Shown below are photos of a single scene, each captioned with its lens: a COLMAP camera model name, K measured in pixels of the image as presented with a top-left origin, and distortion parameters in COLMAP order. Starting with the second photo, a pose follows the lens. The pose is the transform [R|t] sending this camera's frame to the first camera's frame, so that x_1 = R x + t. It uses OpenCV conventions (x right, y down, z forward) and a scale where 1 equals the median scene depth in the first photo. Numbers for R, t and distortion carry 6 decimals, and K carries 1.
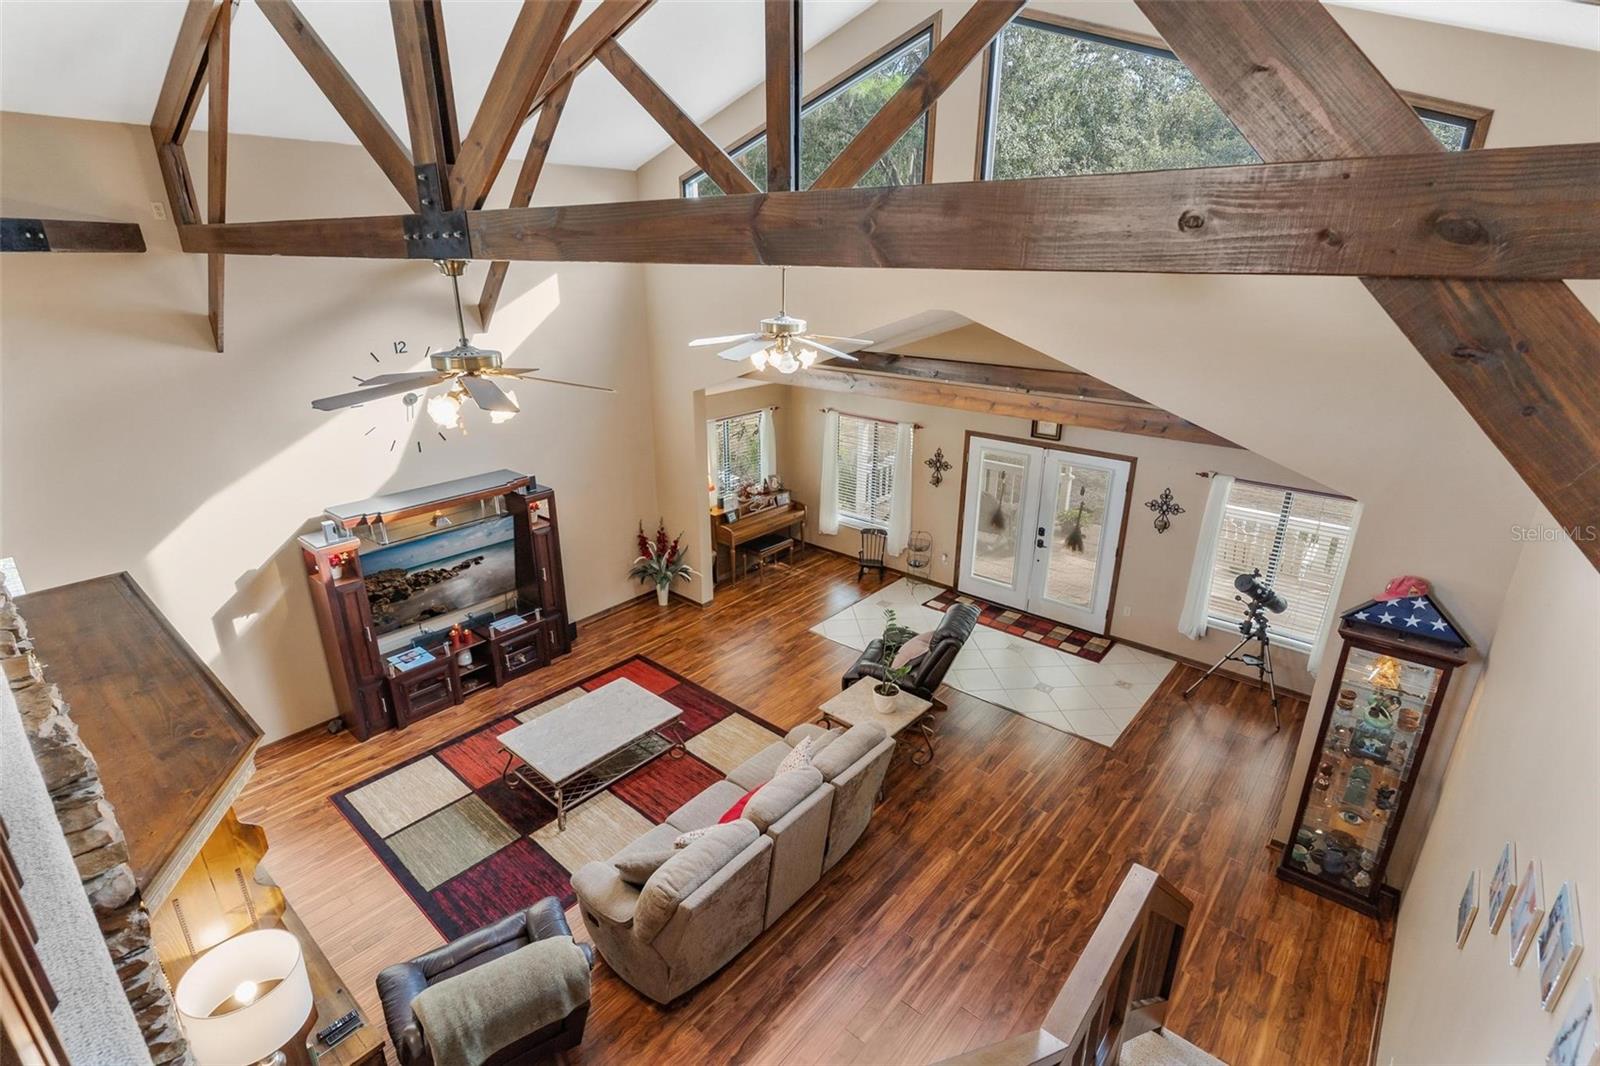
lens RADIAL K [[776.9, 0, 804.6], [0, 776.9, 532.4], [0, 0, 1]] dist [-0.000588, -0.000141]
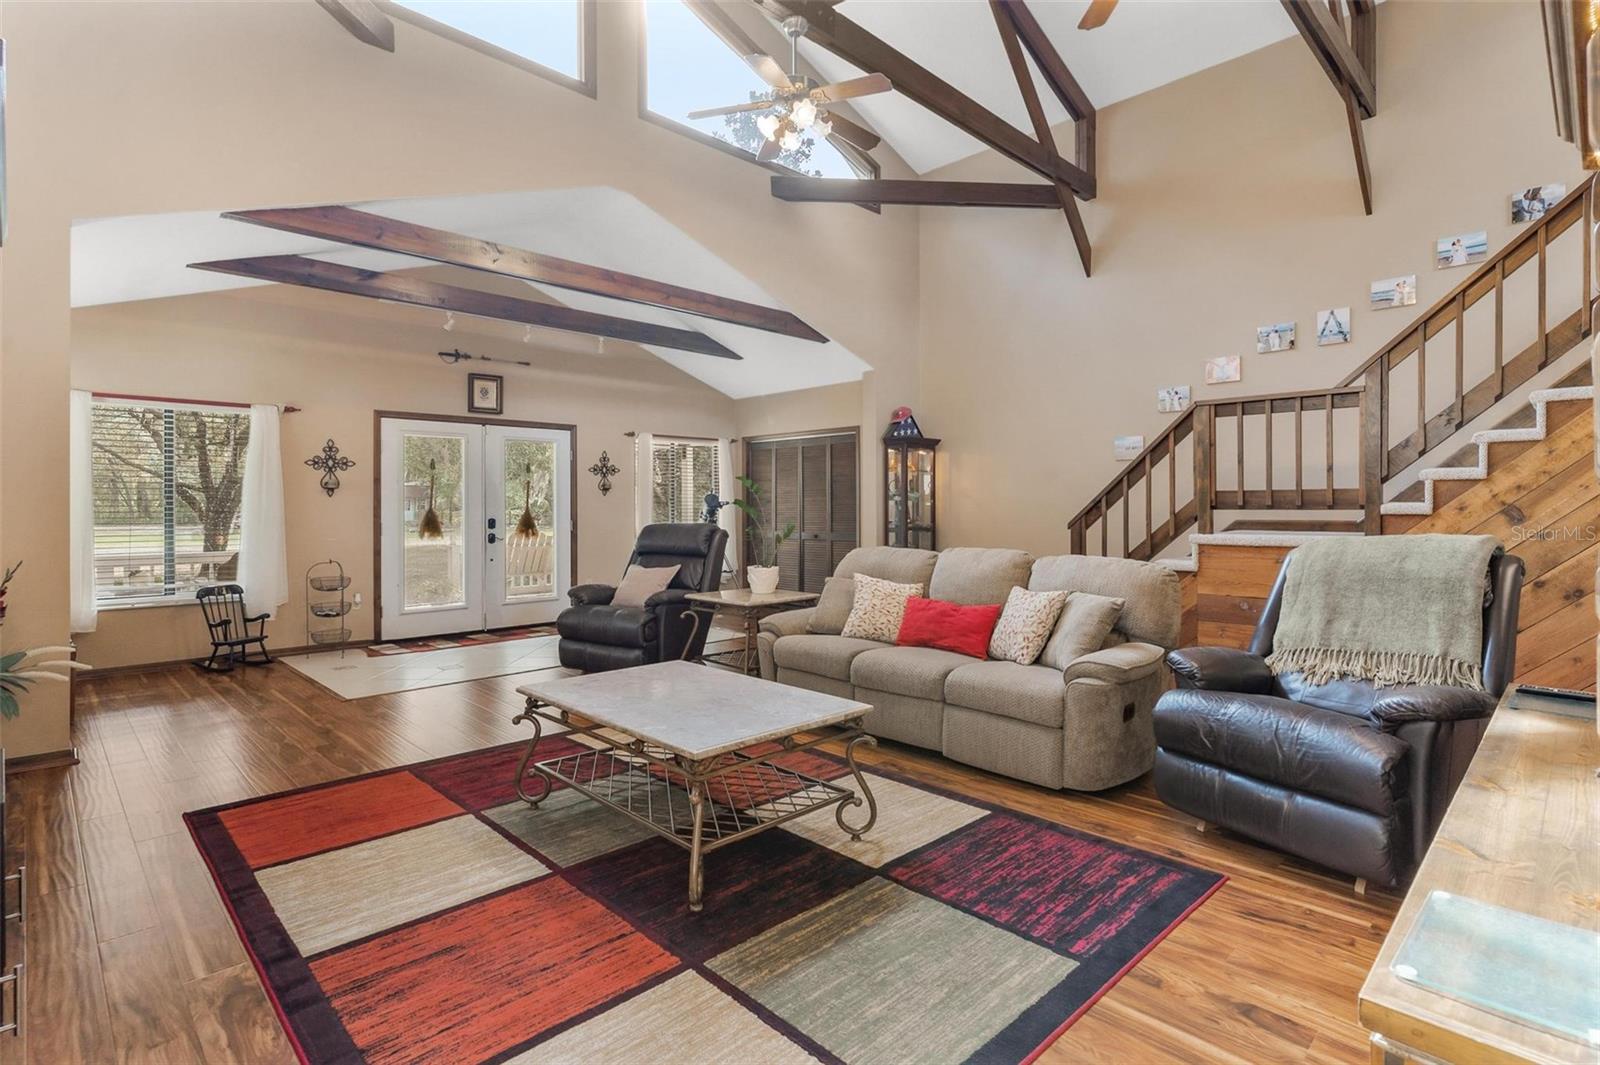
lens RADIAL K [[776.9, 0, 792.4], [0, 776.9, 527.0], [0, 0, 1]] dist [-0.000588, -0.000141]
pose [[0.092570, -0.031322, 0.995213, -0.577624], [0.345410, 0.938448, -0.002593, 0.132581], [-0.933875, 0.343996, 0.097691, 0.665358]]
